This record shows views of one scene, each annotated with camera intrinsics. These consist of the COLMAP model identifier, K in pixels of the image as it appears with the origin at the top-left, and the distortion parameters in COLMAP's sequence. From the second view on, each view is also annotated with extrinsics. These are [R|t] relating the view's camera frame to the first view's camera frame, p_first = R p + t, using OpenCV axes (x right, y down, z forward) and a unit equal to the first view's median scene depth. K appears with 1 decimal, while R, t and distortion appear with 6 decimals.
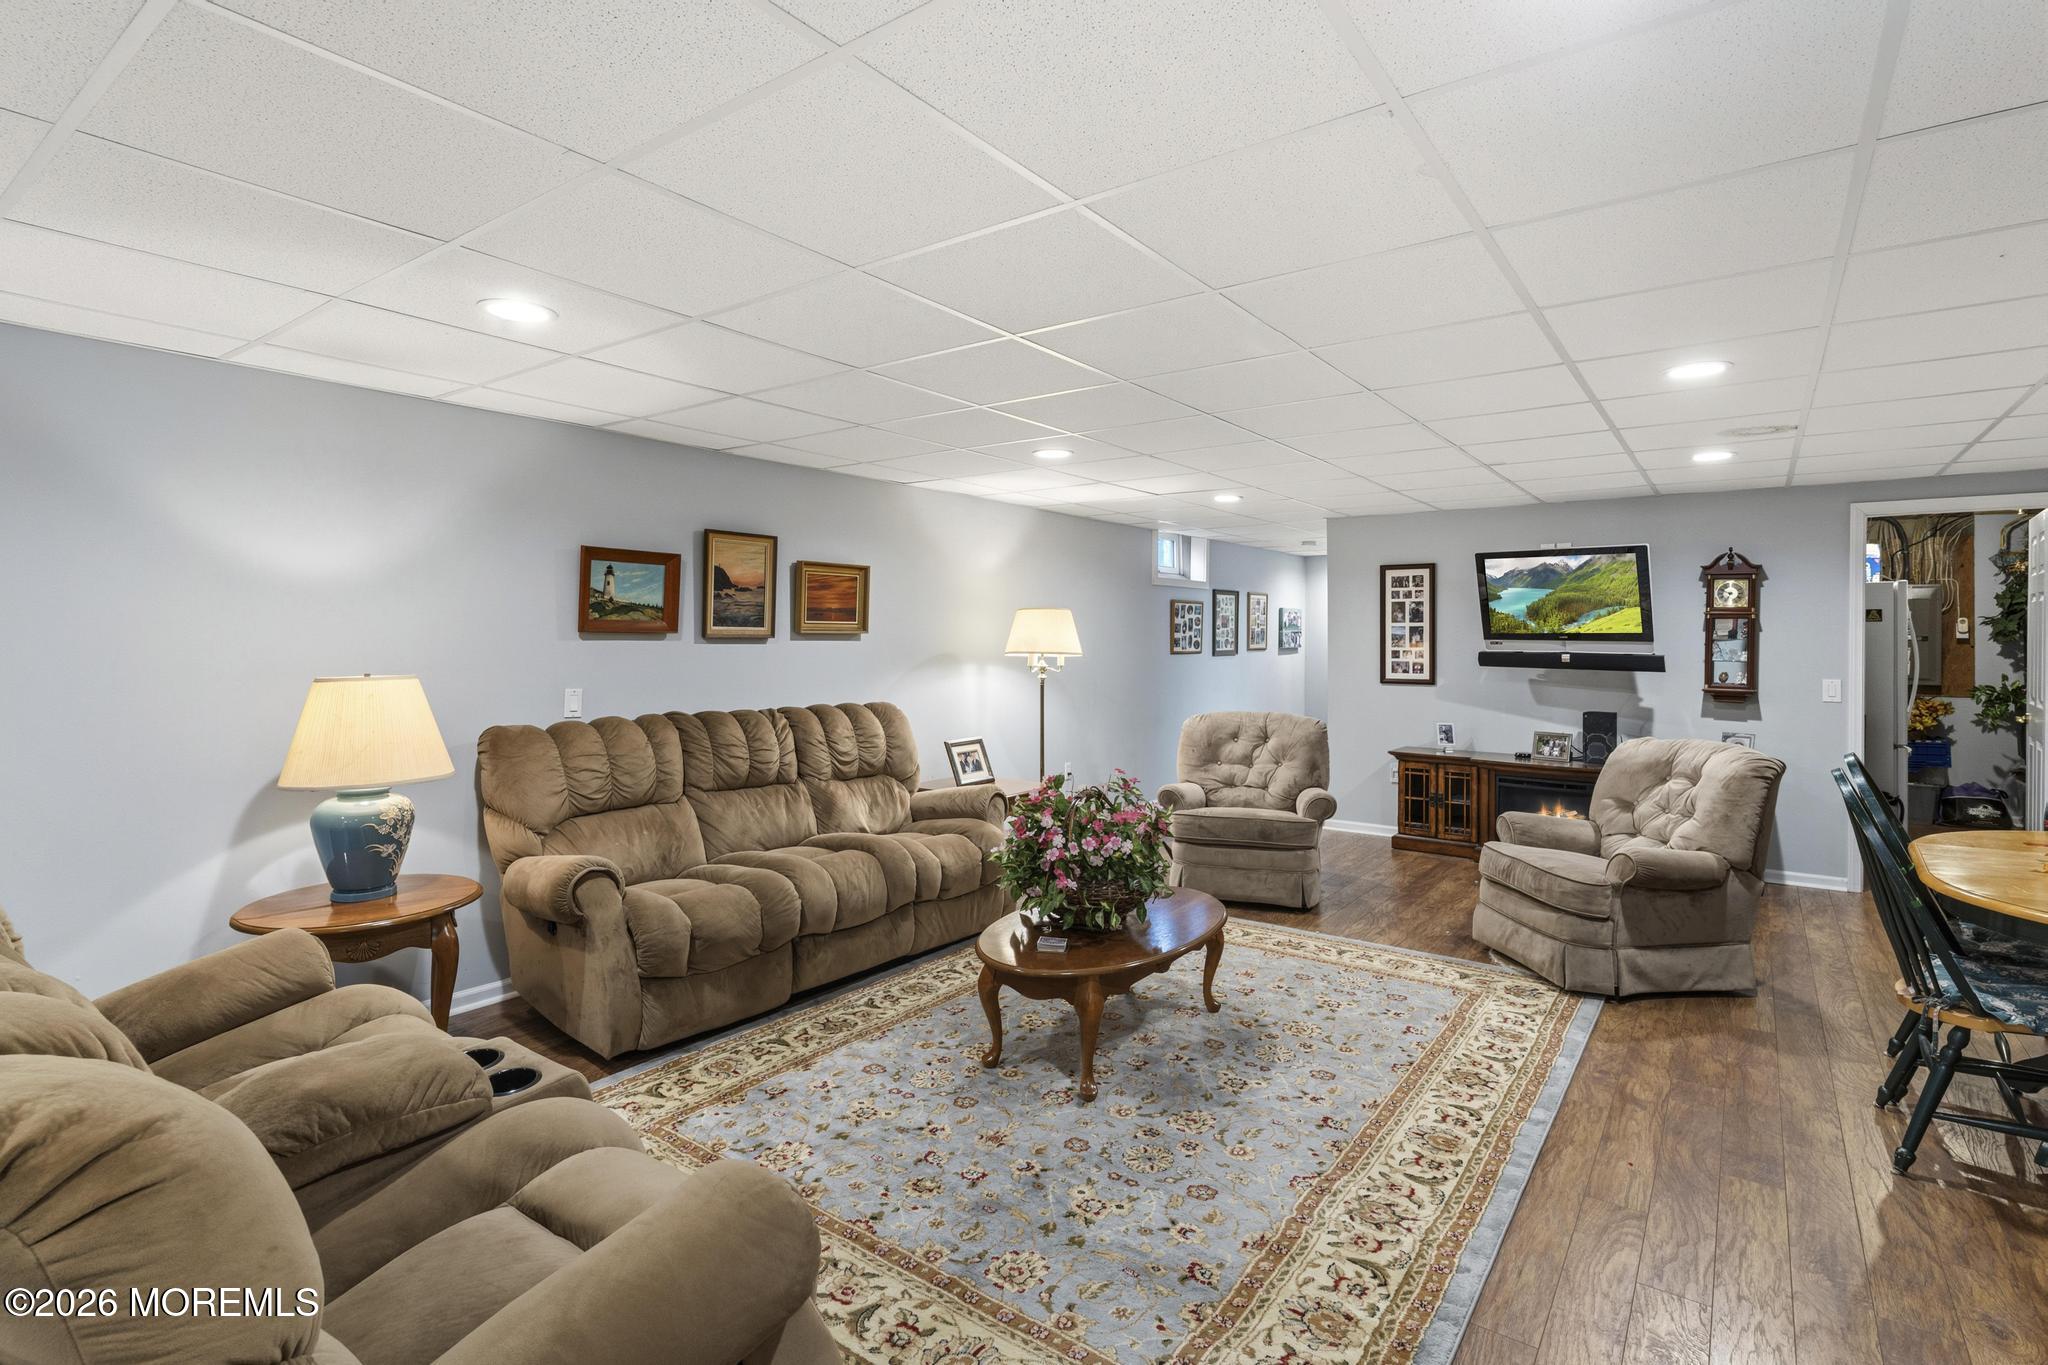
lens RADIAL K [[987.1, 0, 1025.5], [0, 987.1, 632.6], [0, 0, 1]] dist [-0.003943, 0.001341]
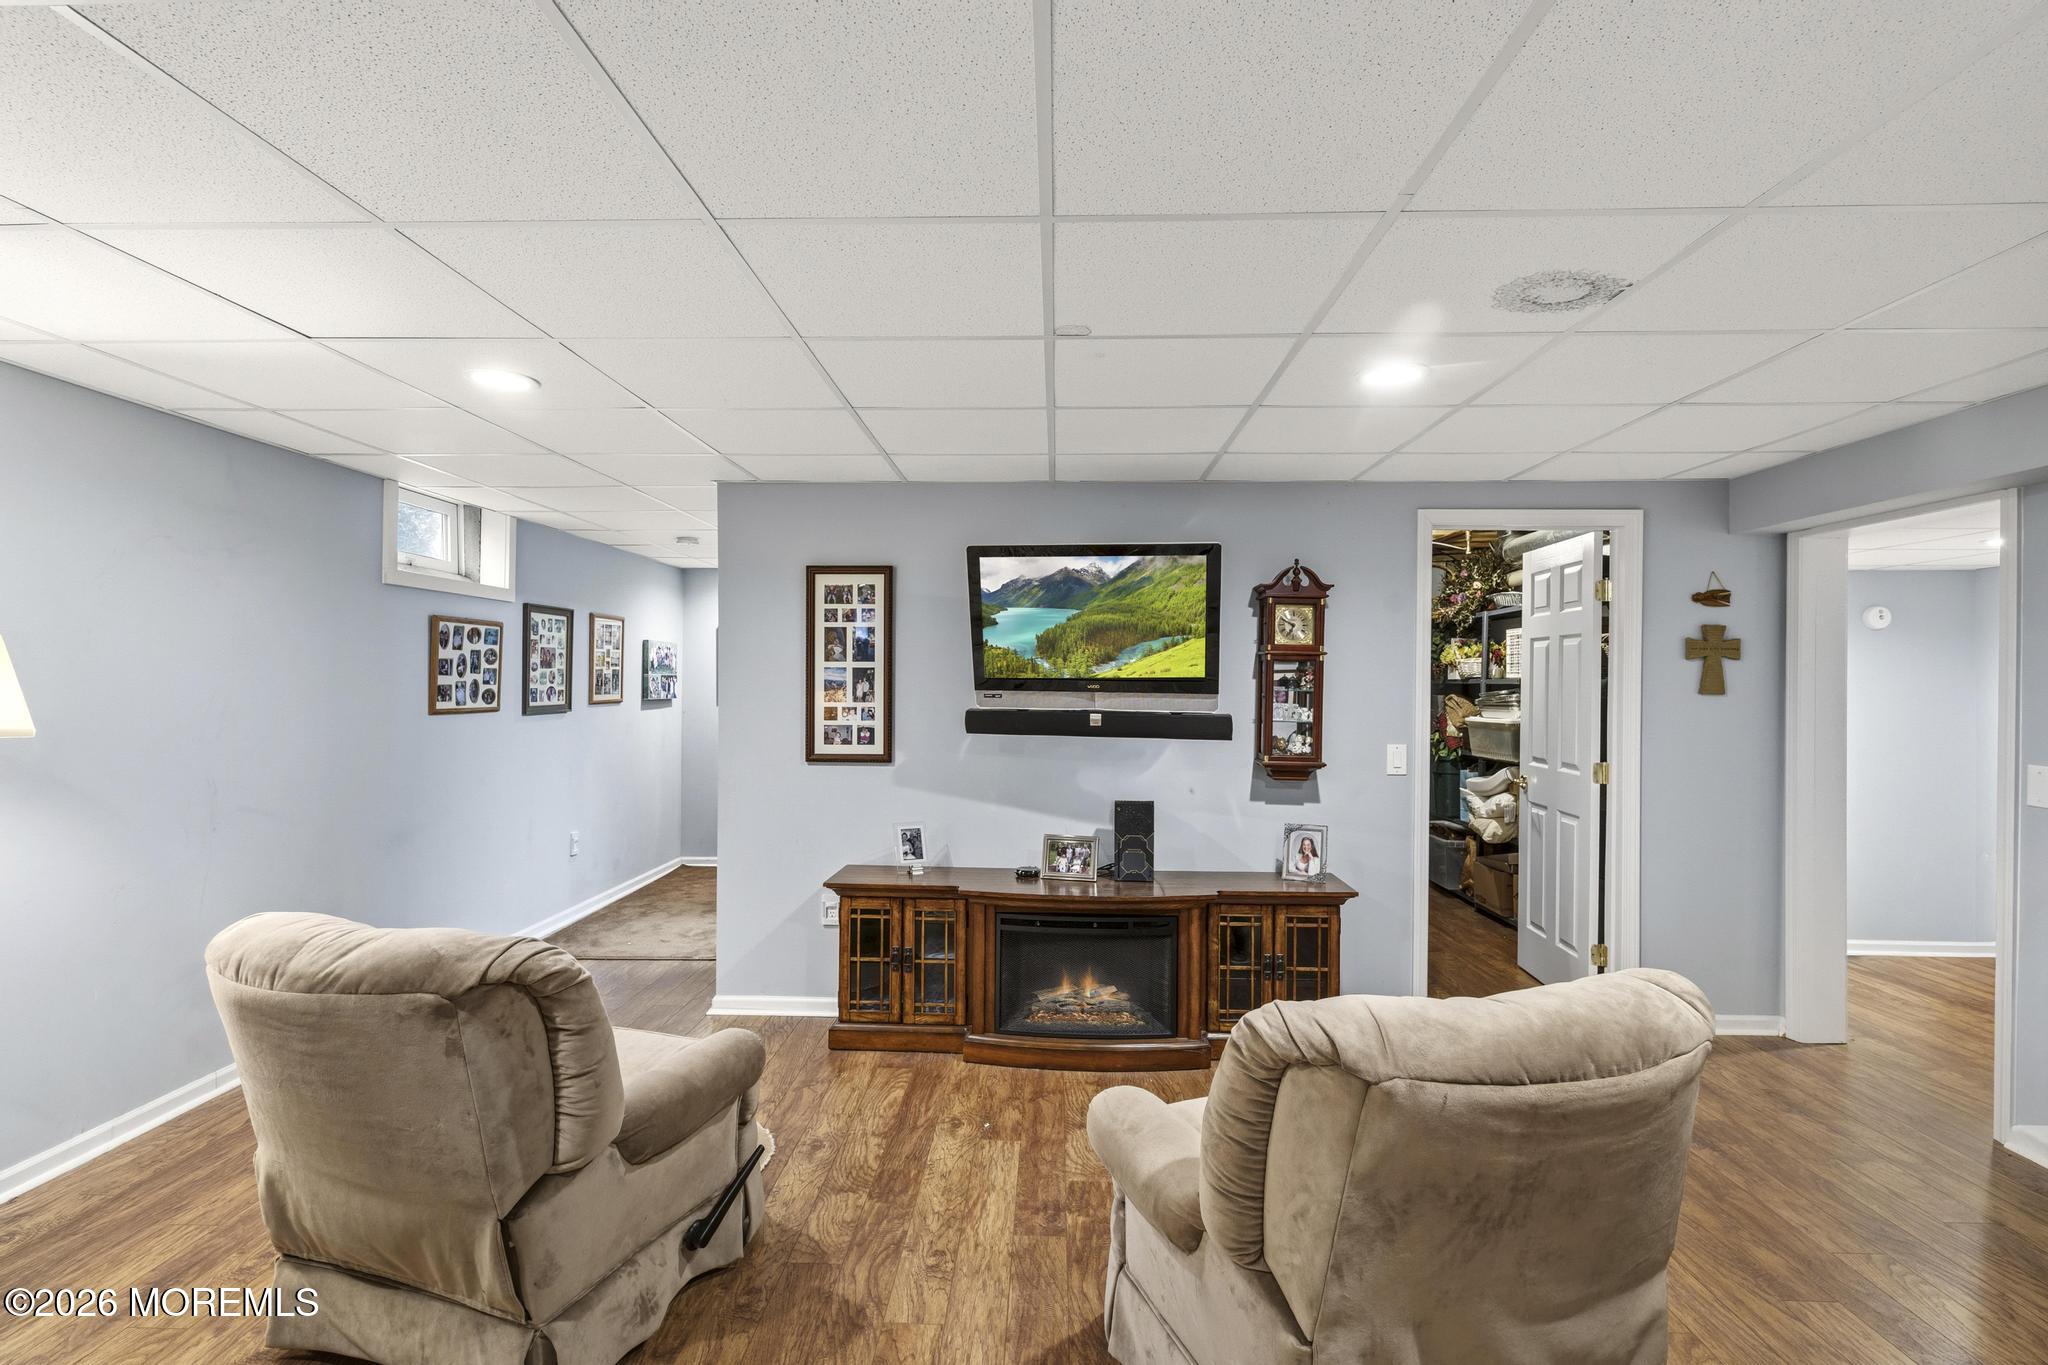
lens RADIAL K [[987.1, 0, 1016.4], [0, 987.1, 683.3], [0, 0, 1]] dist [-0.003943, 0.001341]
pose [[0.825832, 0.004492, 0.563898, 0.138098], [-0.006489, 0.999978, 0.001537, 0.002023], [-0.563879, -0.004928, 0.825843, 0.470757]]
